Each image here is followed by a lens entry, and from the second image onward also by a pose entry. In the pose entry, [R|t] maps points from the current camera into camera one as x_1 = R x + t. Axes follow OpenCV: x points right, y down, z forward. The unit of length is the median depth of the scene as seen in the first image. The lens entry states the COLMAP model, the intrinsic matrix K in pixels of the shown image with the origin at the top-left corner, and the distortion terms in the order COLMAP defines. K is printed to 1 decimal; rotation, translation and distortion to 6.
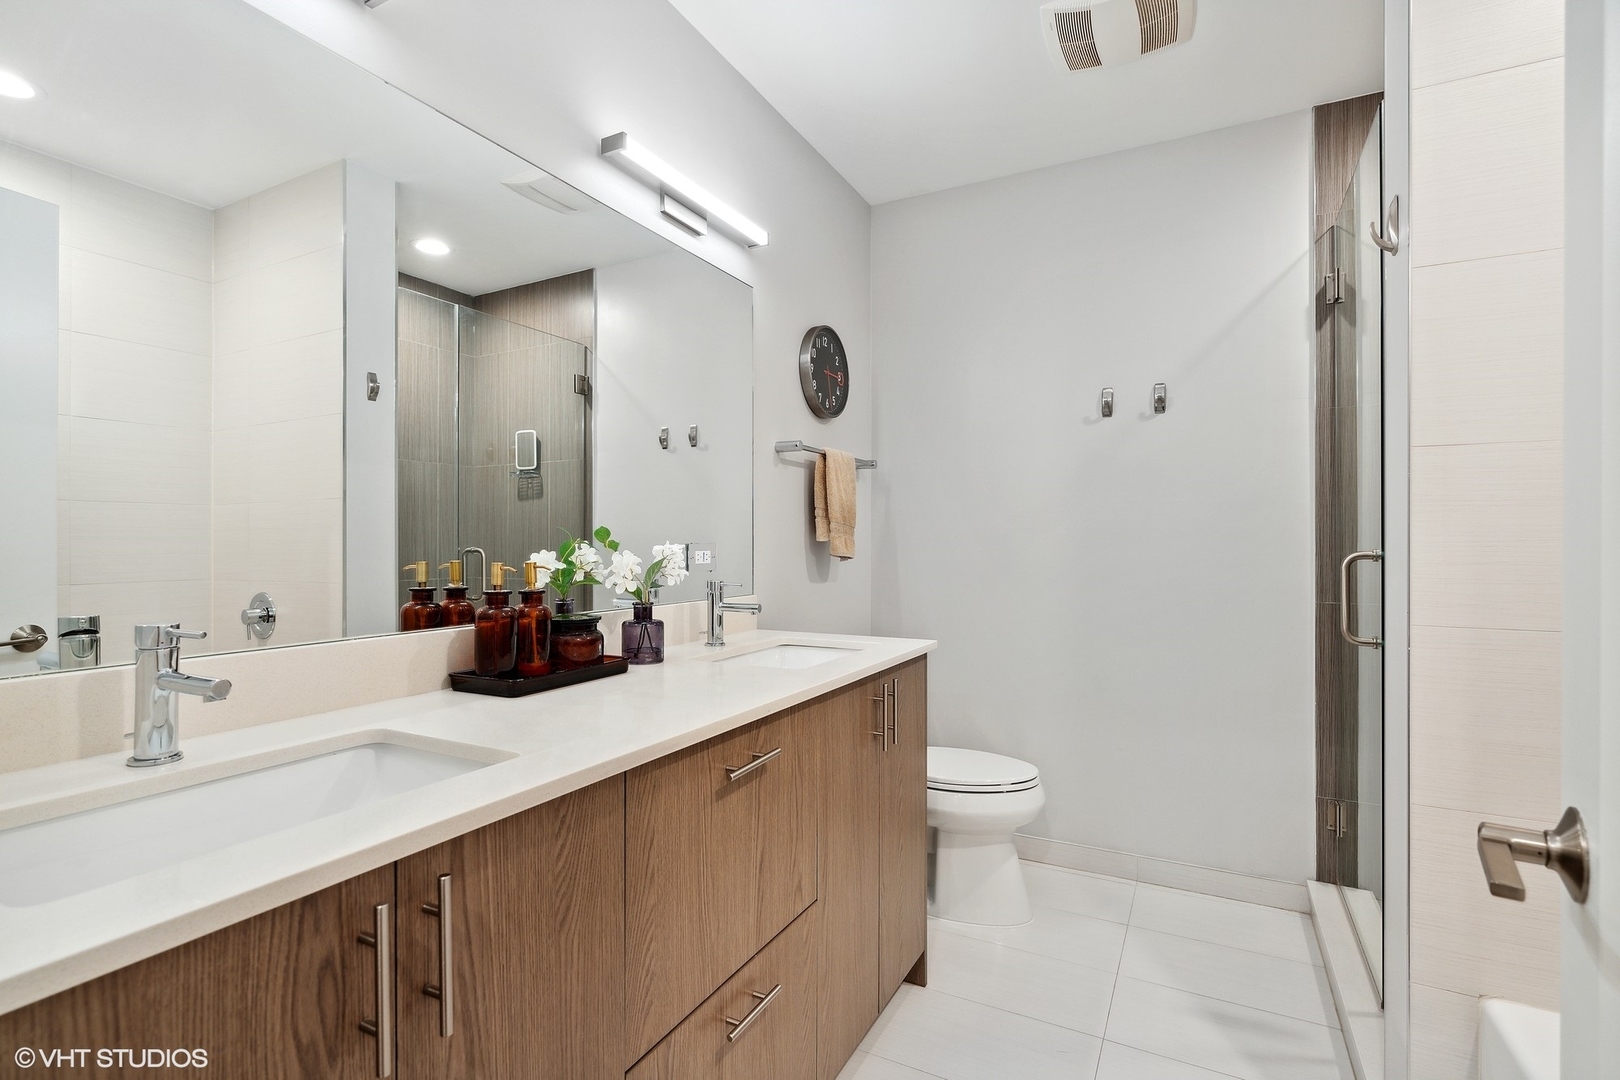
lens RADIAL K [[760.1, 0, 815.5], [0, 760.1, 542.0], [0, 0, 1]] dist [-0.002644, 0.001788]
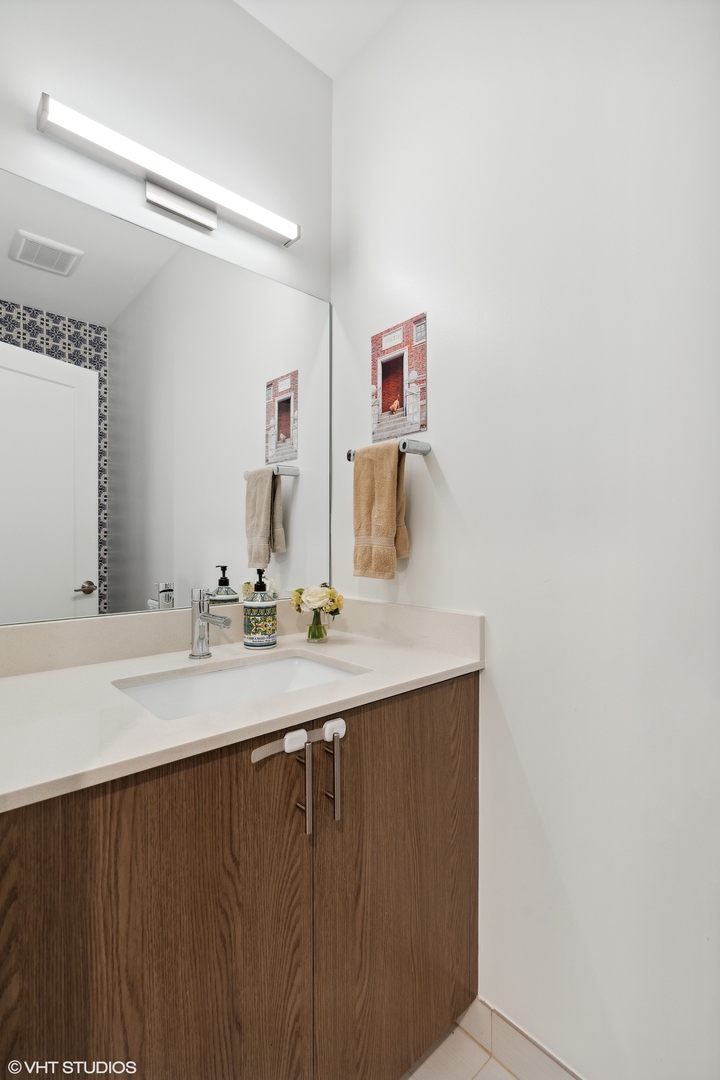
lens RADIAL K [[506.7, 0, 355.2], [0, 506.7, 545.3], [0, 0, 1]] dist [-0.002644, 0.001788]
pose [[0.939679, -0.003735, -0.342037, 0.244346], [0.006241, 0.999961, 0.006227, -0.003112], [0.342000, -0.007986, 0.939666, 0.453679]]
